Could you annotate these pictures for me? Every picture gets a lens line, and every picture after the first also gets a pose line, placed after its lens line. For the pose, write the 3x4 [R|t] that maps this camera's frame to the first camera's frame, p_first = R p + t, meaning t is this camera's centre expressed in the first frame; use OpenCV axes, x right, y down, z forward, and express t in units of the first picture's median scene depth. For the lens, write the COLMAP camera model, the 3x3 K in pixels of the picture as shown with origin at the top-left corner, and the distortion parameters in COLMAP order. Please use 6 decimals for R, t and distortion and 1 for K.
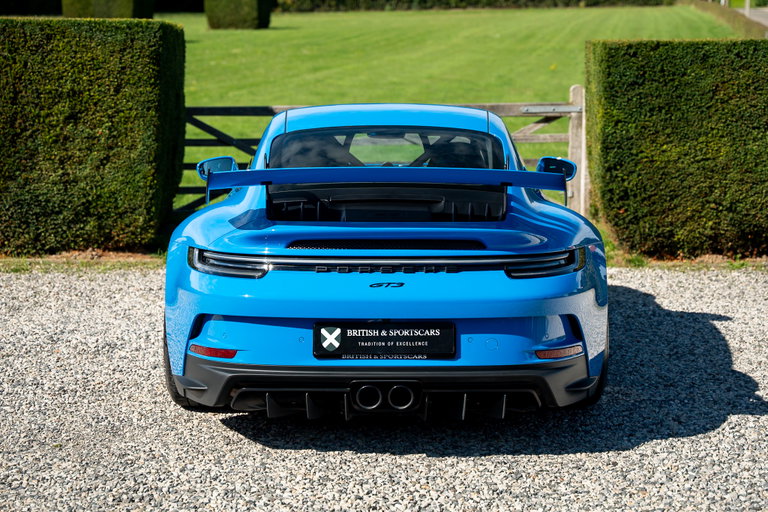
lens RADIAL K [[1413.5, 0, 387.9], [0, 1413.5, 242.7], [0, 0, 1]] dist [0.218669, 0.000000]
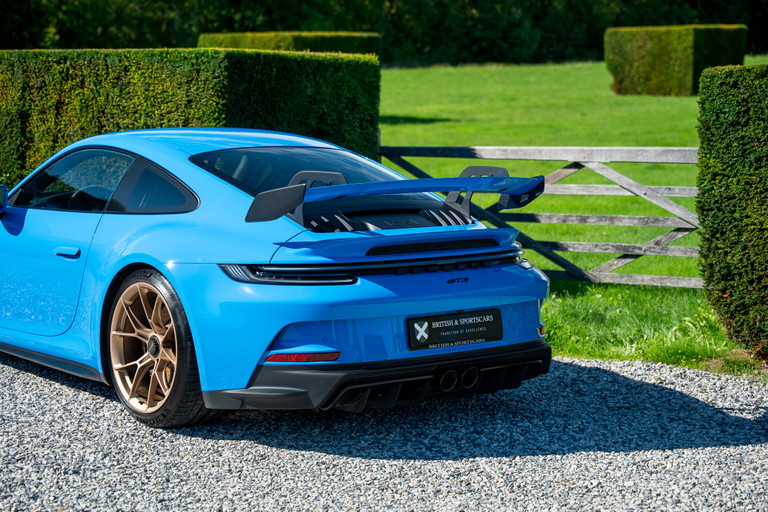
lens RADIAL K [[1509.4, 0, 390.5], [0, 1509.4, 258.2], [0, 0, 1]] dist [0.264368, 0.000000]
pose [[0.845211, 0.058982, -0.531169, 0.448090], [-0.071475, 0.997438, -0.002975, -0.027102], [0.529632, 0.040479, 0.847261, 0.237064]]
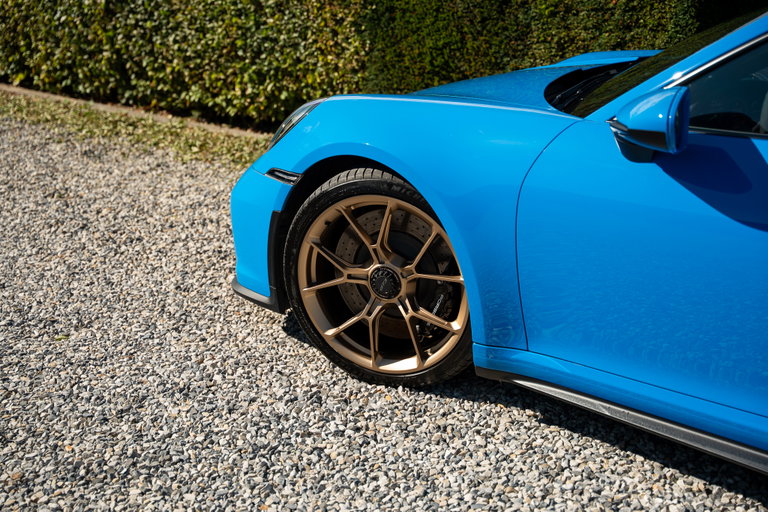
lens RADIAL K [[1170.3, 0, 382.4], [0, 1170.3, 282.0], [0, 0, 1]] dist [0.167966, 0.000000]
pose [[0.724149, 0.200774, -0.659771, 0.090963], [-0.076168, 0.974116, 0.212831, -0.060500], [0.685425, -0.103868, 0.720697, 0.543887]]
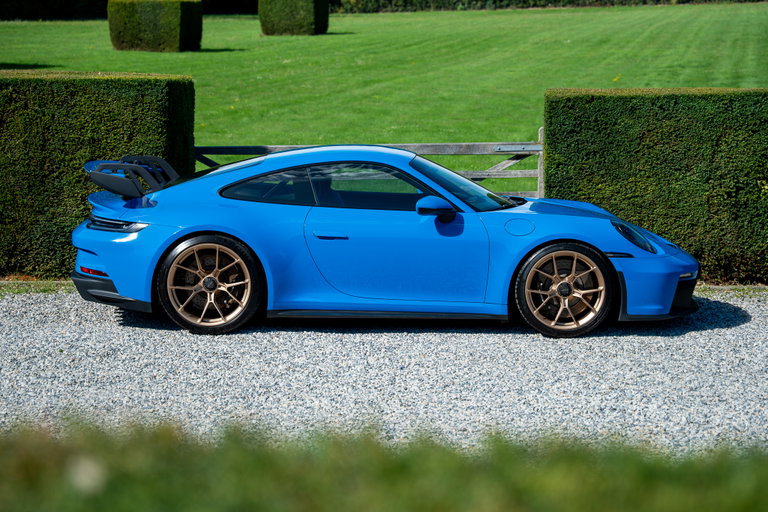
lens RADIAL K [[1509.4, 0, 388.1], [0, 1509.4, 259.8], [0, 0, 1]] dist [0.264368, 0.000000]
pose [[0.999145, 0.001653, -0.041299, 0.074053], [-0.001749, 0.999996, -0.002269, -0.004009], [0.041295, 0.002339, 0.999144, -0.242441]]
